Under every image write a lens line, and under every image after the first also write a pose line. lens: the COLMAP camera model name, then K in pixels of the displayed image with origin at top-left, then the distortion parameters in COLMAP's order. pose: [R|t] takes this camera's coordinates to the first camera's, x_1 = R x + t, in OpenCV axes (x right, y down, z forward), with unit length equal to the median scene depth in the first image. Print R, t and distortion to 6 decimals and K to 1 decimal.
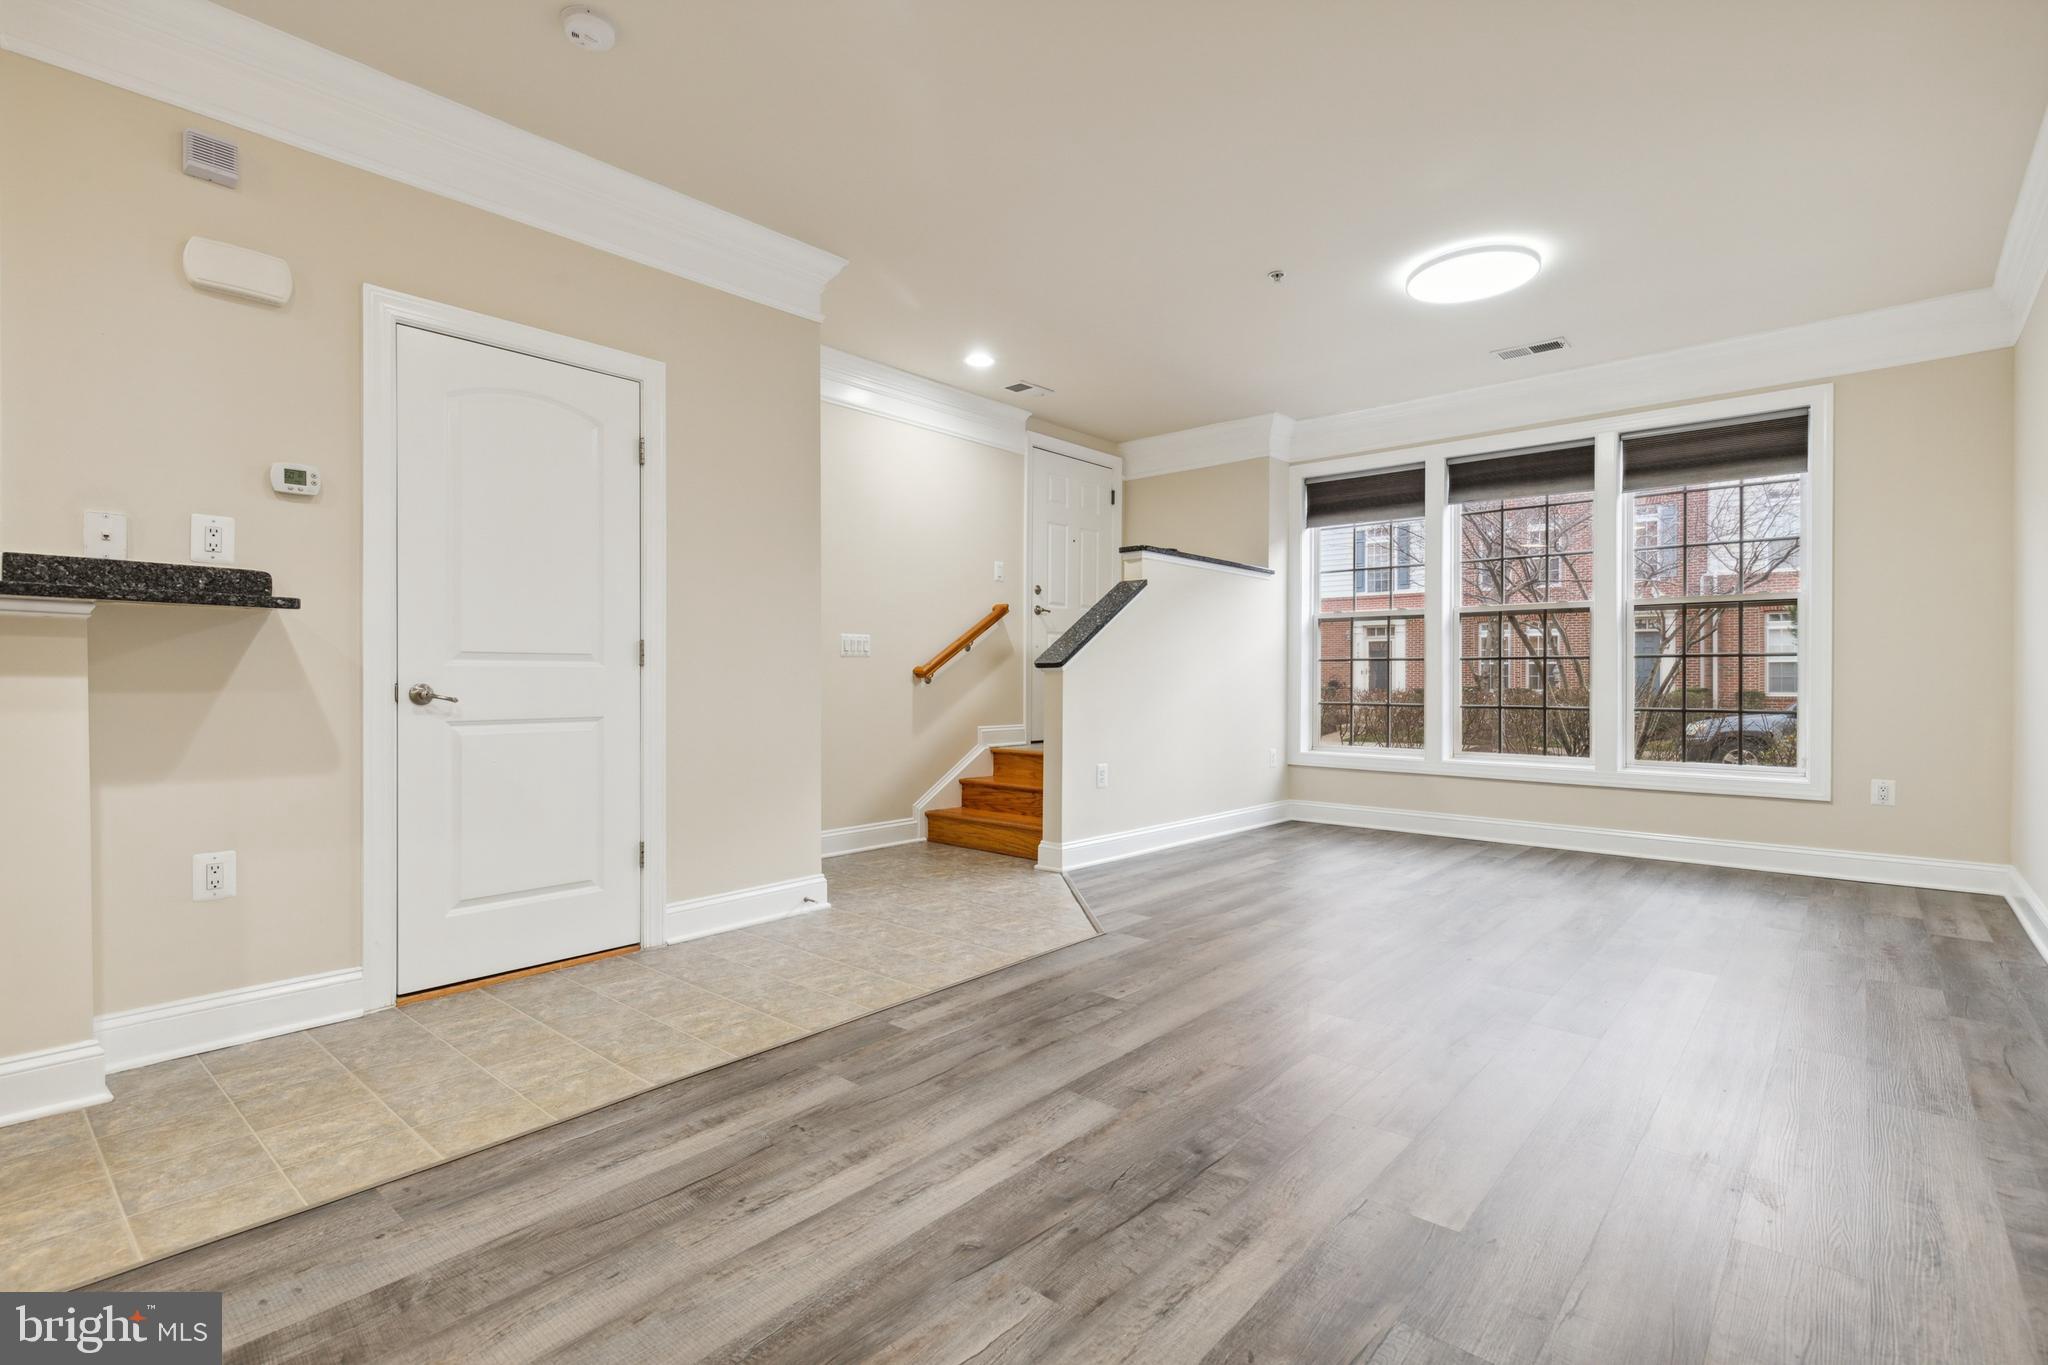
lens RADIAL K [[944.1, 0, 1024.0], [0, 944.1, 682.5], [0, 0, 1]] dist [0.002830, 0.000078]
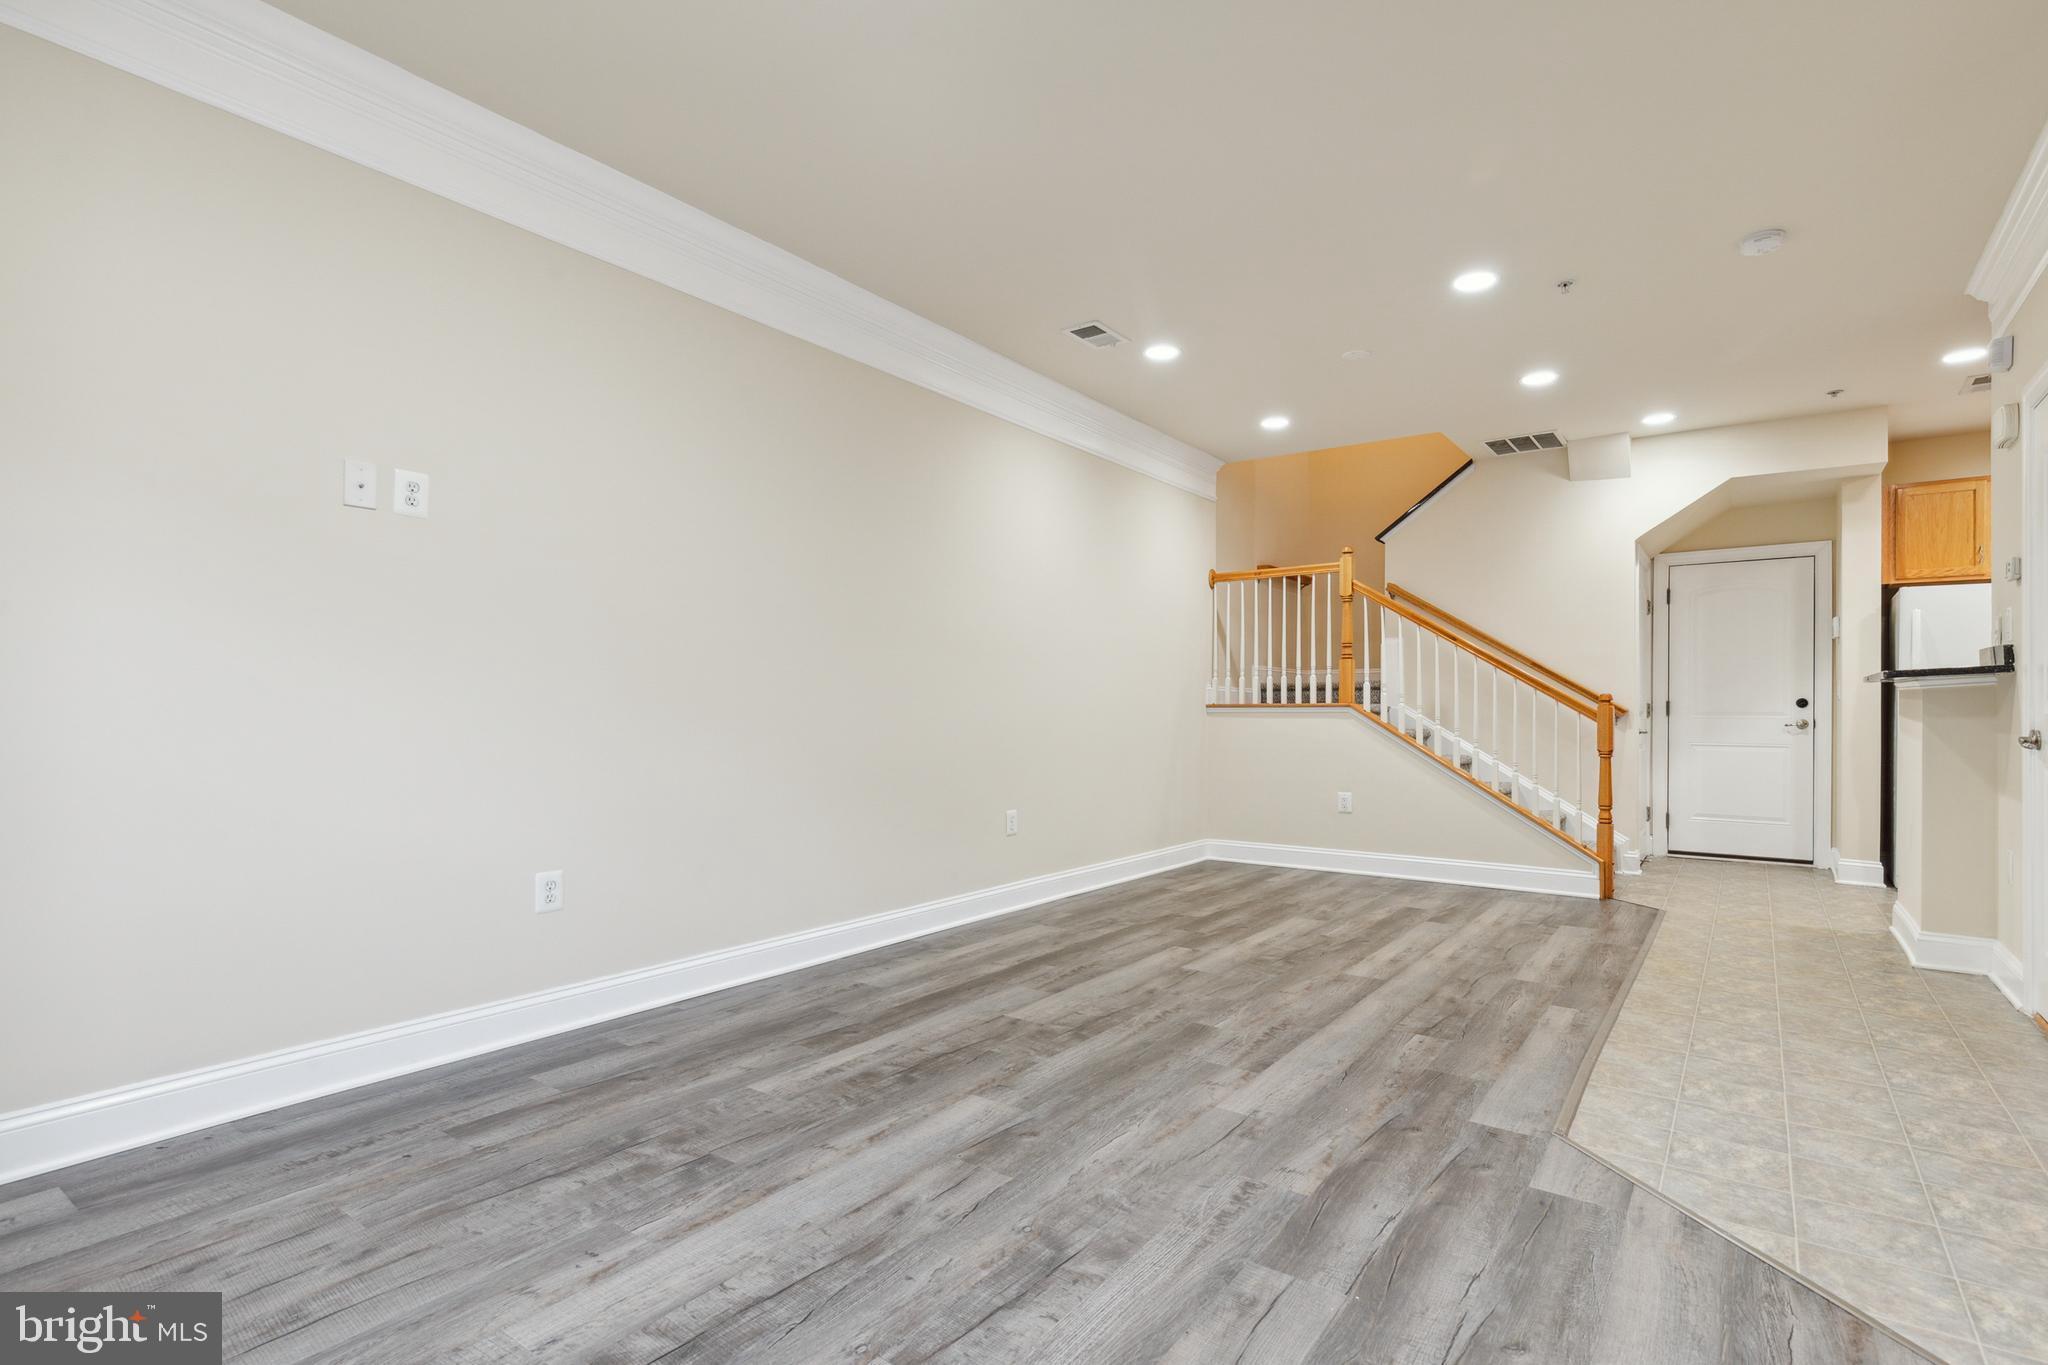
lens RADIAL K [[995.4, 0, 1045.4], [0, 995.4, 706.7], [0, 0, 1]] dist [0.004689, -0.000655]
pose [[-0.994584, -0.004515, -0.103836, 0.325956], [-0.004643, 0.999989, 0.000988, -0.011505], [0.103831, 0.001464, -0.994594, 1.076888]]
